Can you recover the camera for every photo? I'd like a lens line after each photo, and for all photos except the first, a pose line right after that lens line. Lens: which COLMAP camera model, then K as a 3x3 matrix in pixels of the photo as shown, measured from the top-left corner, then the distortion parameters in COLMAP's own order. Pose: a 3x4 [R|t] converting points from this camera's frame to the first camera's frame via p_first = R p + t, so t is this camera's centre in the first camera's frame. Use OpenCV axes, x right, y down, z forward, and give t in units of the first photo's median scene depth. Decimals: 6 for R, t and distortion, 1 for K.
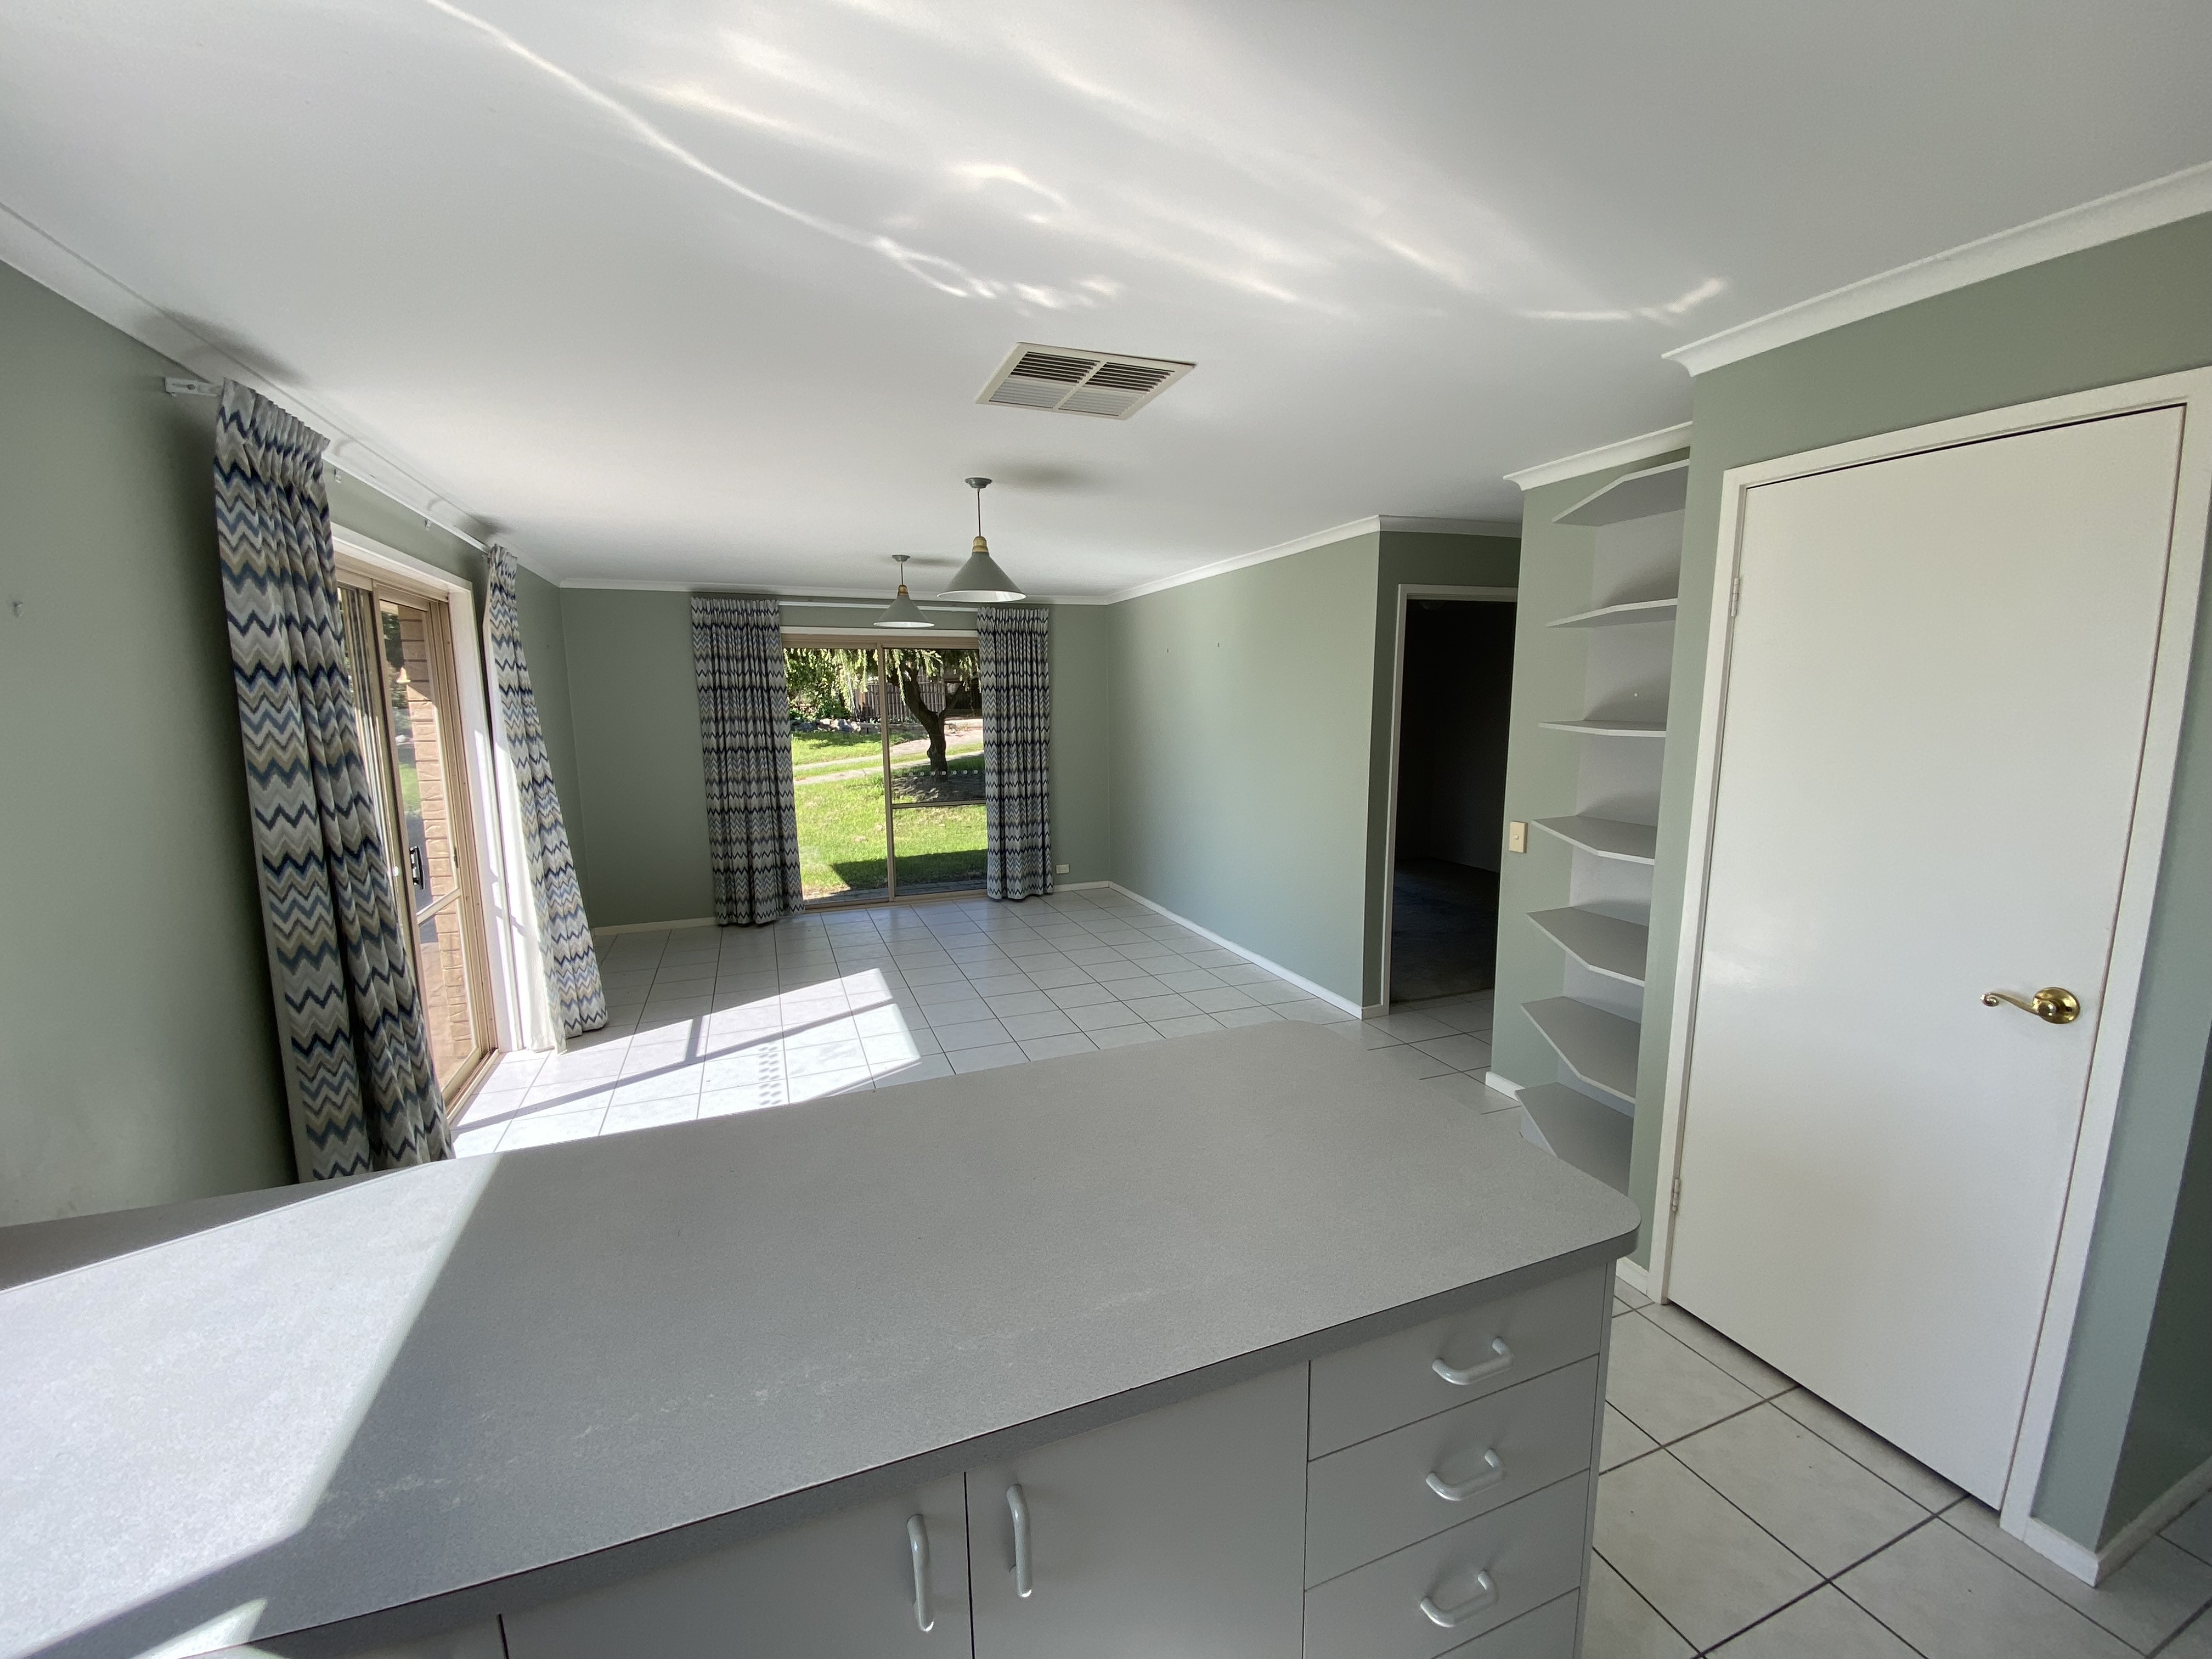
lens RADIAL K [[889.4, 0, 1098.3], [0, 889.4, 837.7], [0, 0, 1]] dist [0.064938, -0.048598]
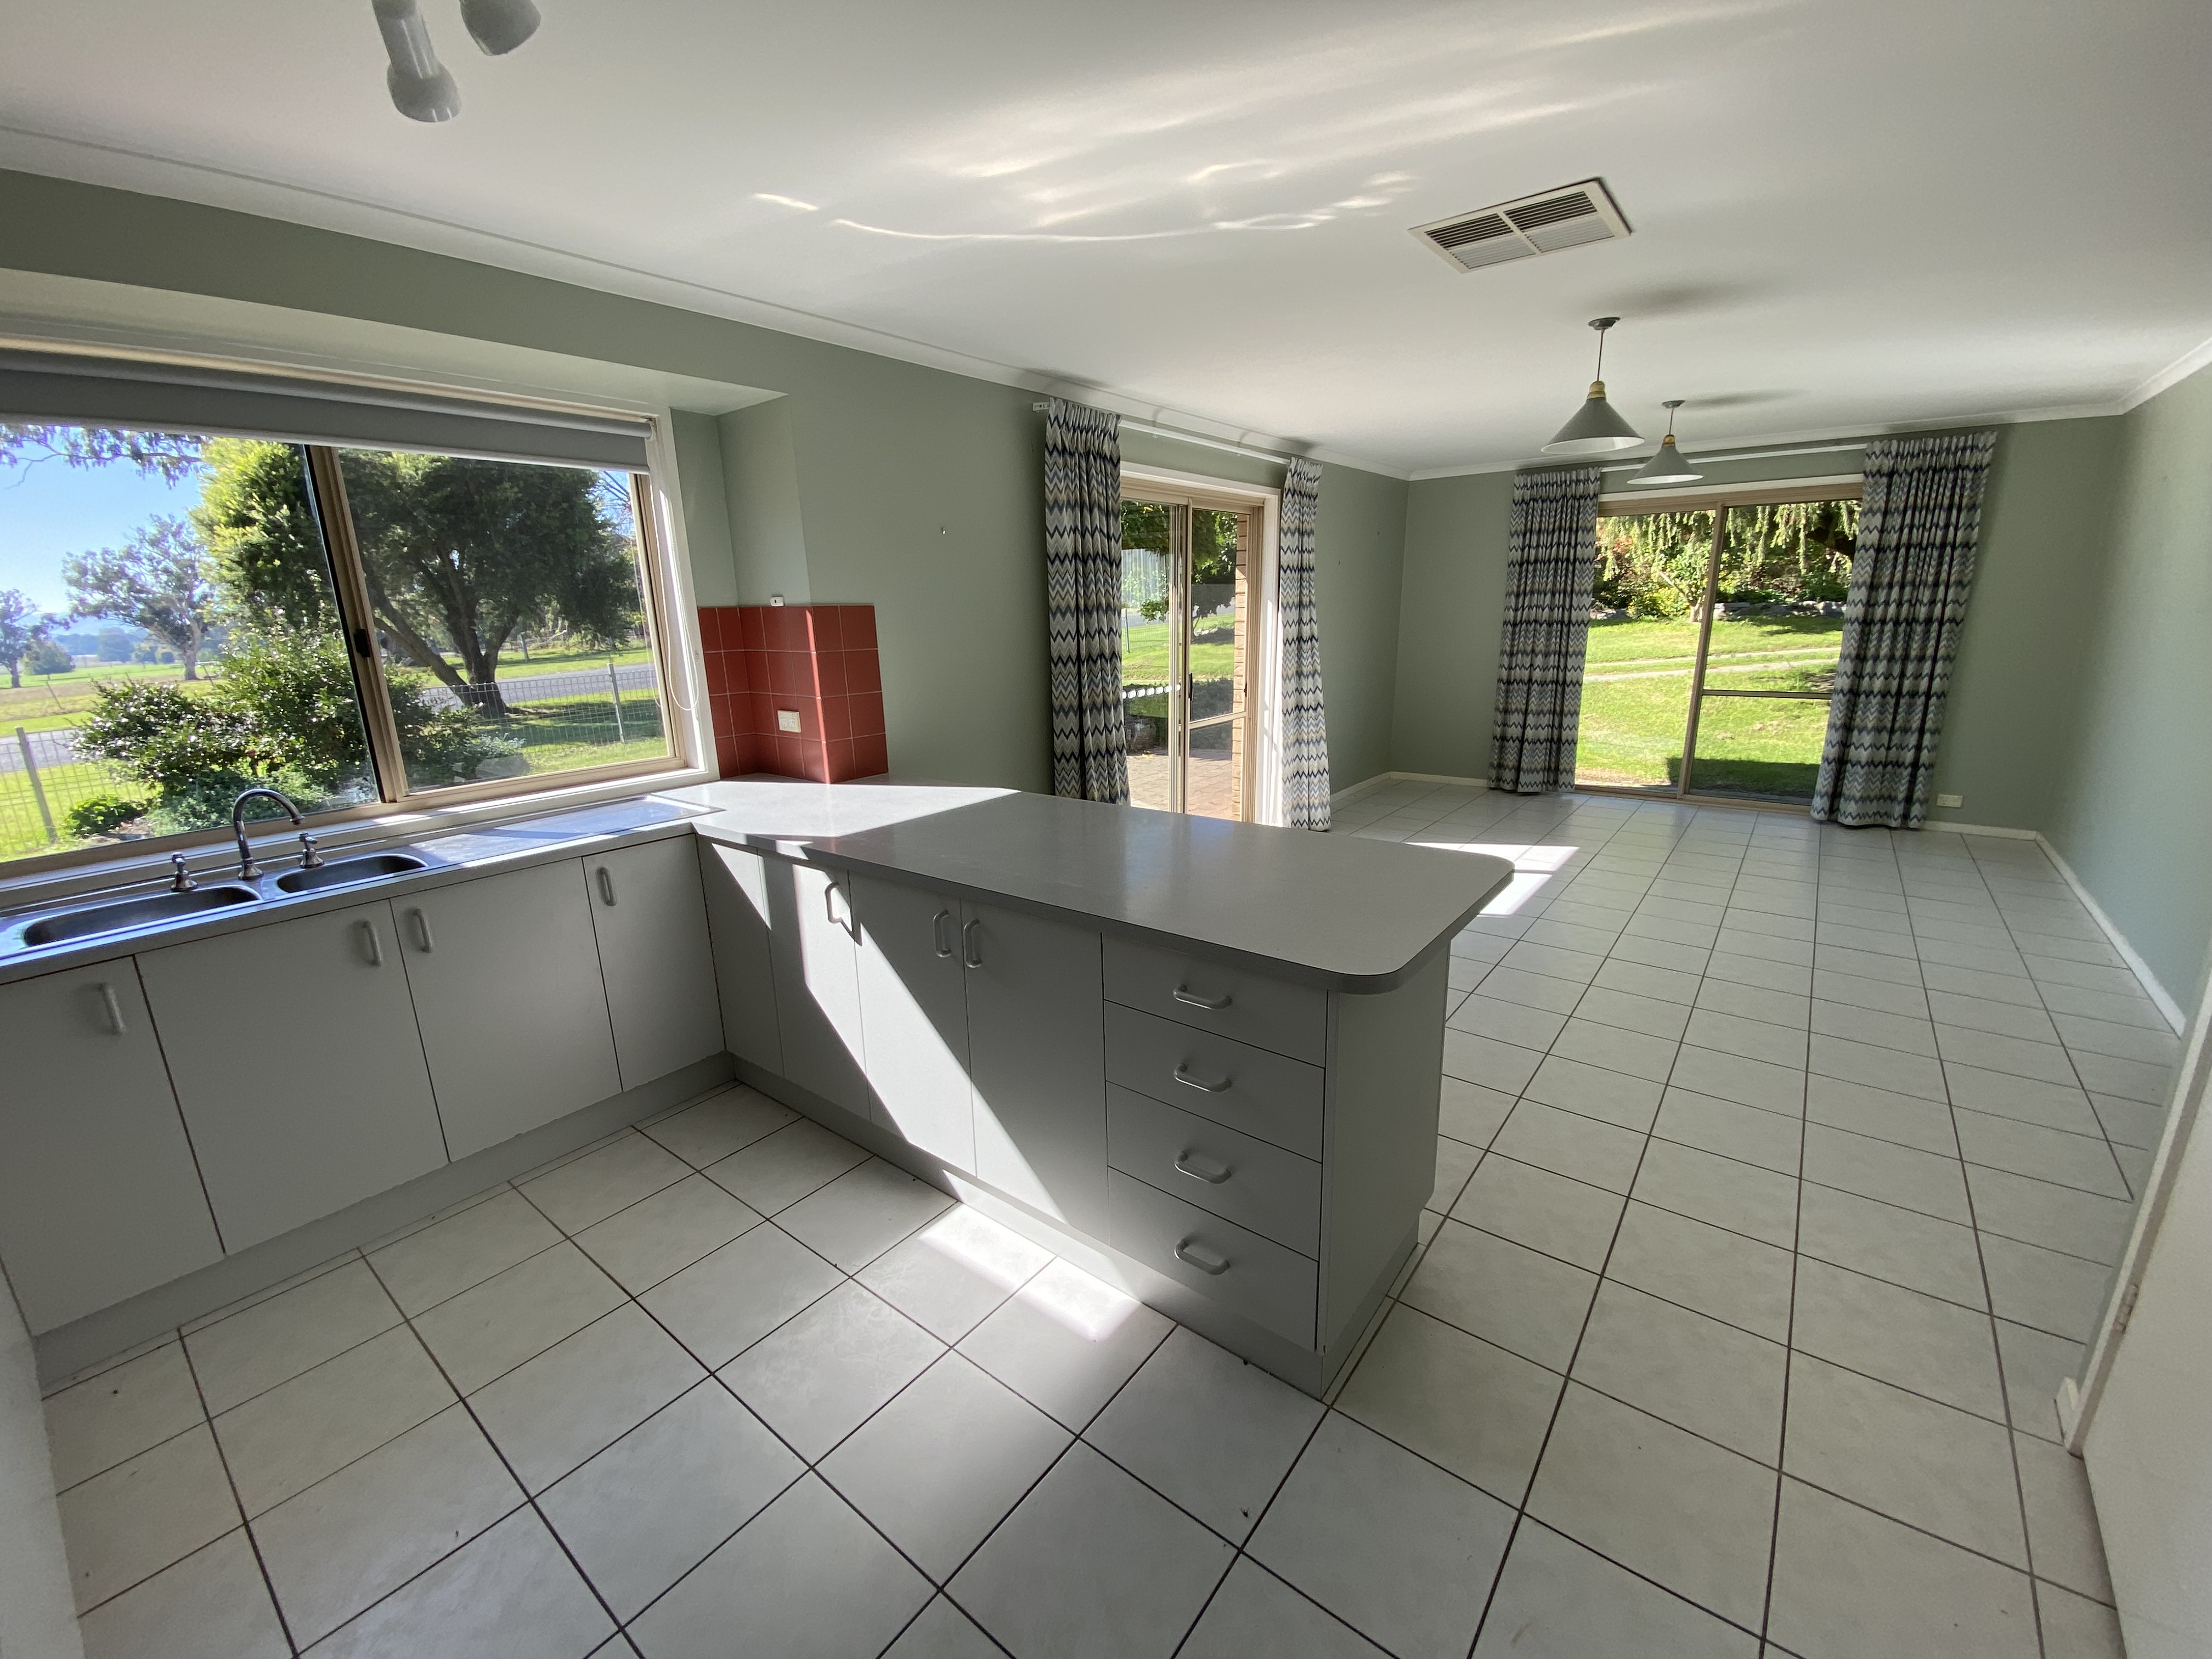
lens RADIAL K [[899.7, 0, 1100.6], [0, 899.7, 848.4], [0, 0, 1]] dist [0.020796, -0.019679]
pose [[0.515183, 0.223243, -0.827496, 0.406521], [-0.113954, 0.974752, 0.192024, 0.019560], [0.849471, -0.004631, 0.527615, 0.029962]]
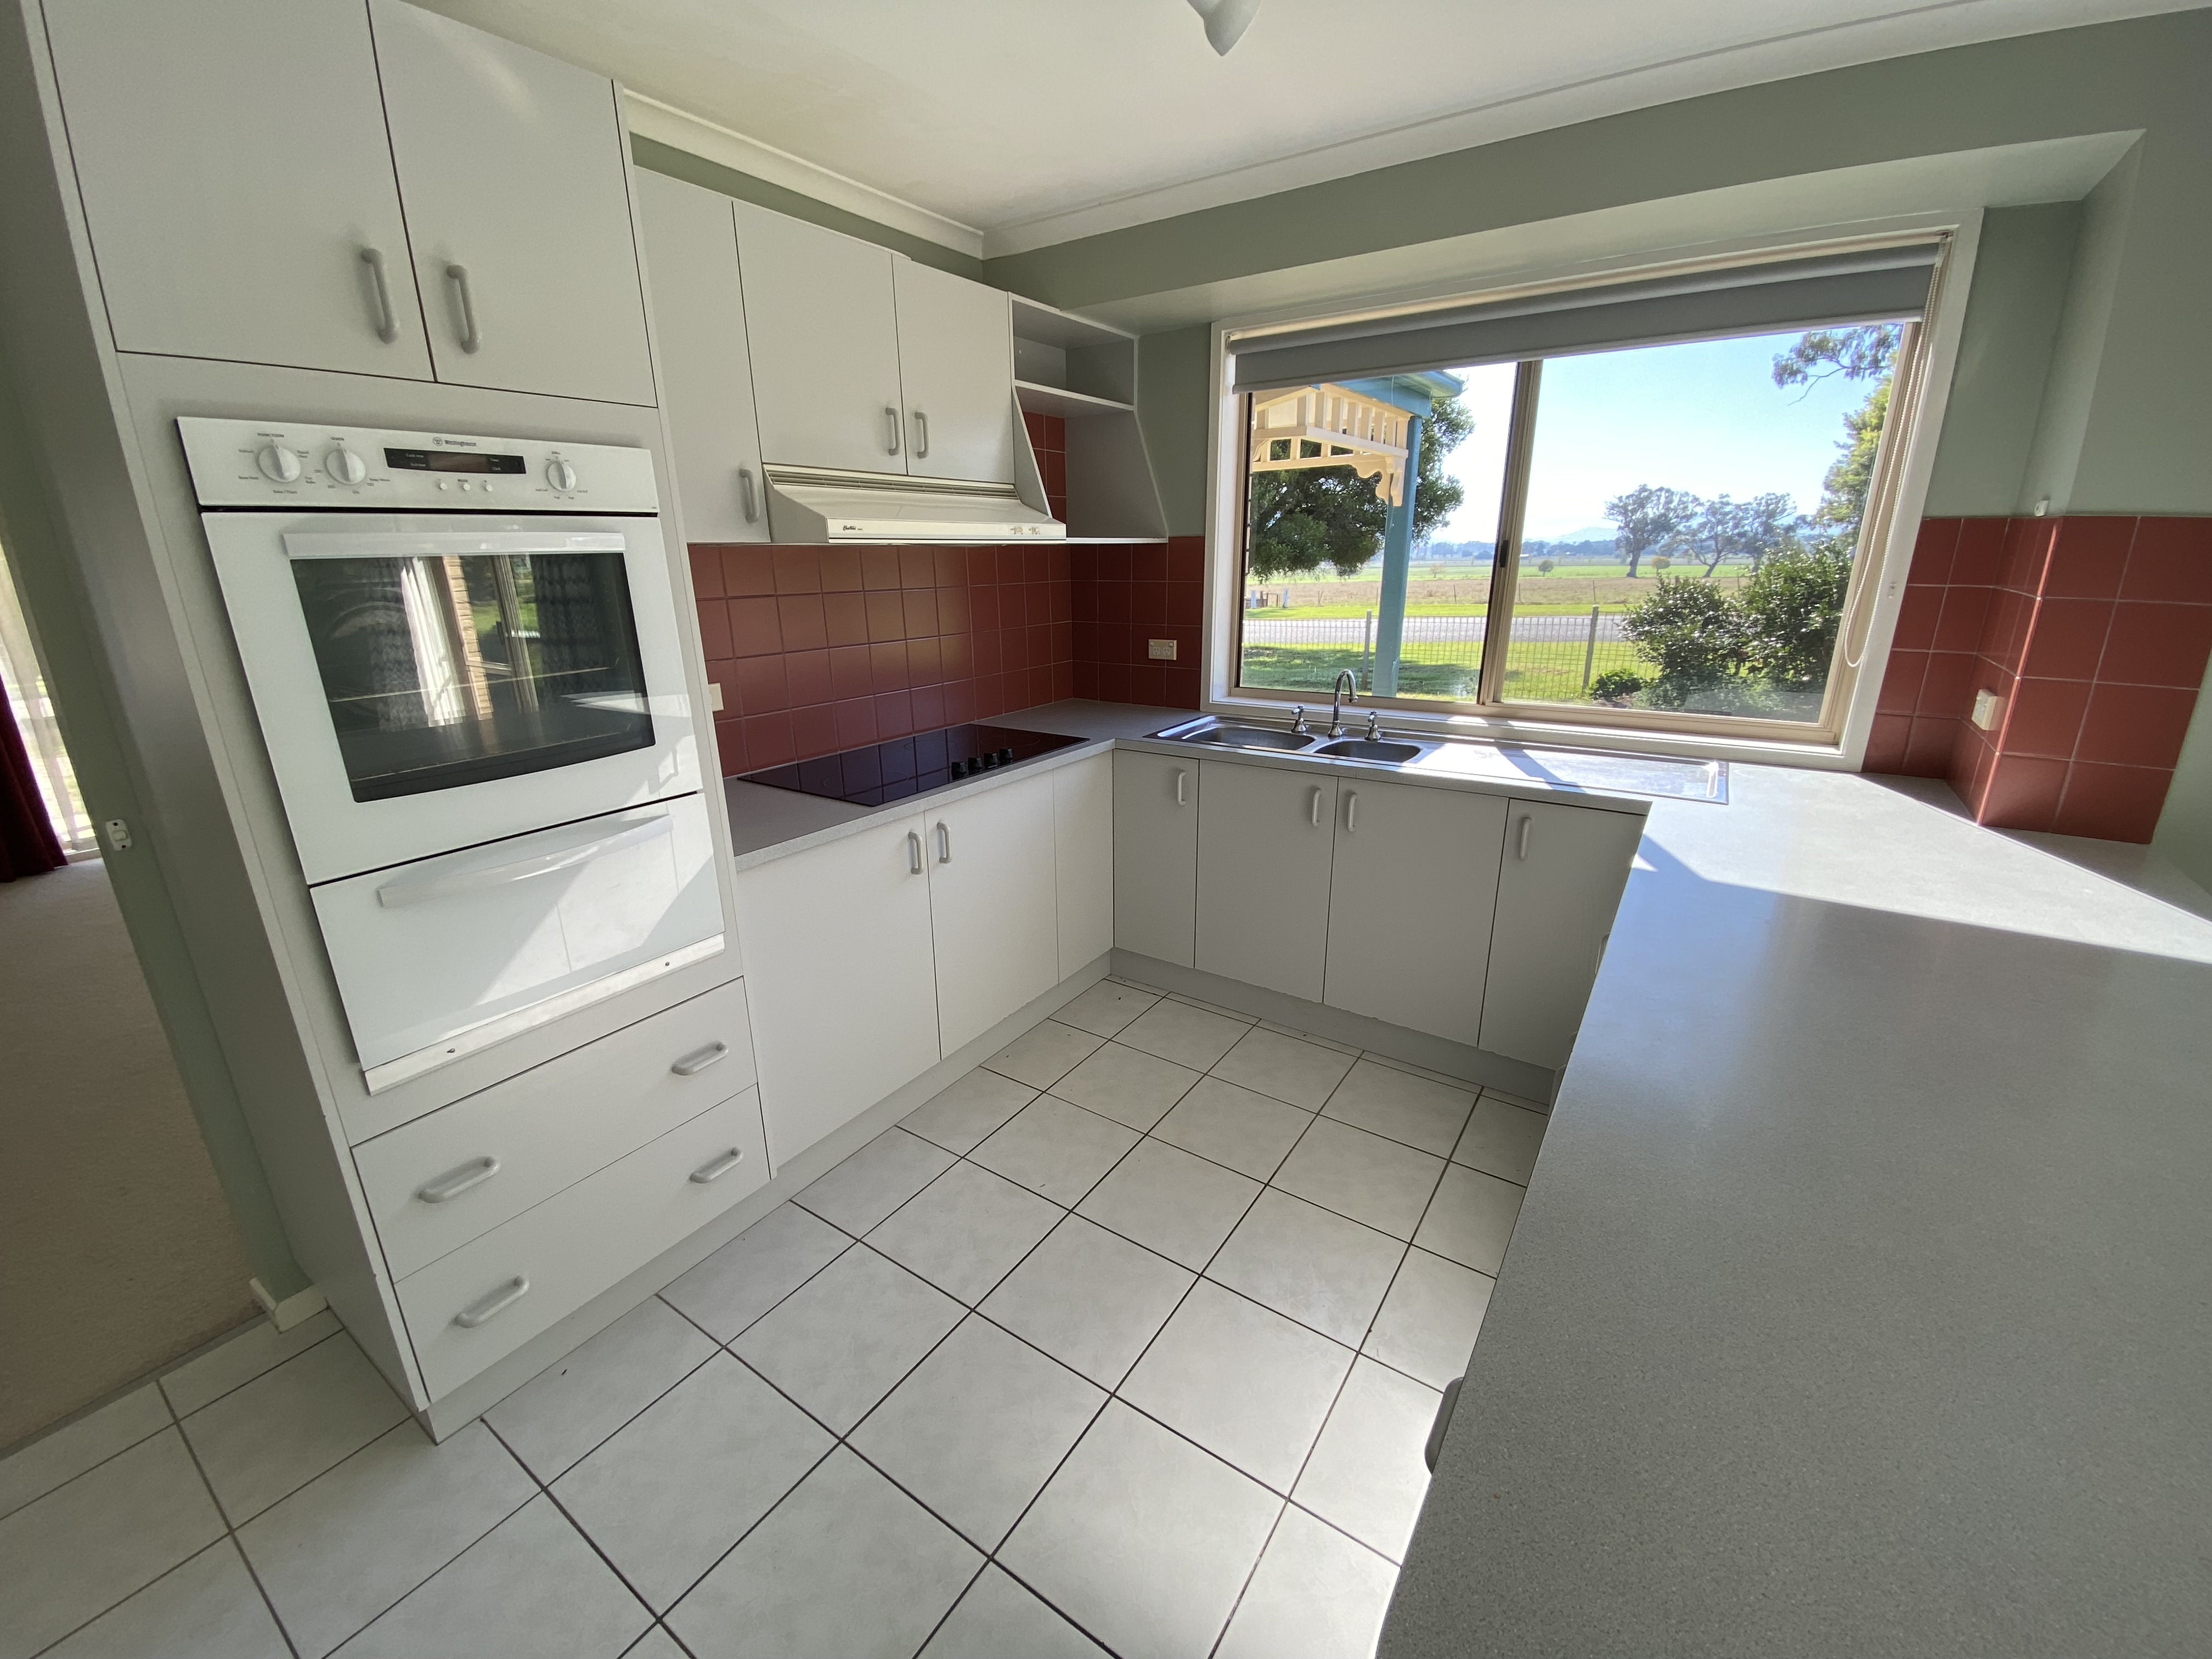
lens RADIAL K [[896.0, 0, 1070.1], [0, 896.0, 832.8], [0, 0, 1]] dist [0.018406, -0.019387]
pose [[-0.833271, 0.193488, -0.517901, 0.246577], [-0.056932, 0.901749, 0.428495, -0.021828], [0.549925, 0.386537, -0.740386, 0.324124]]
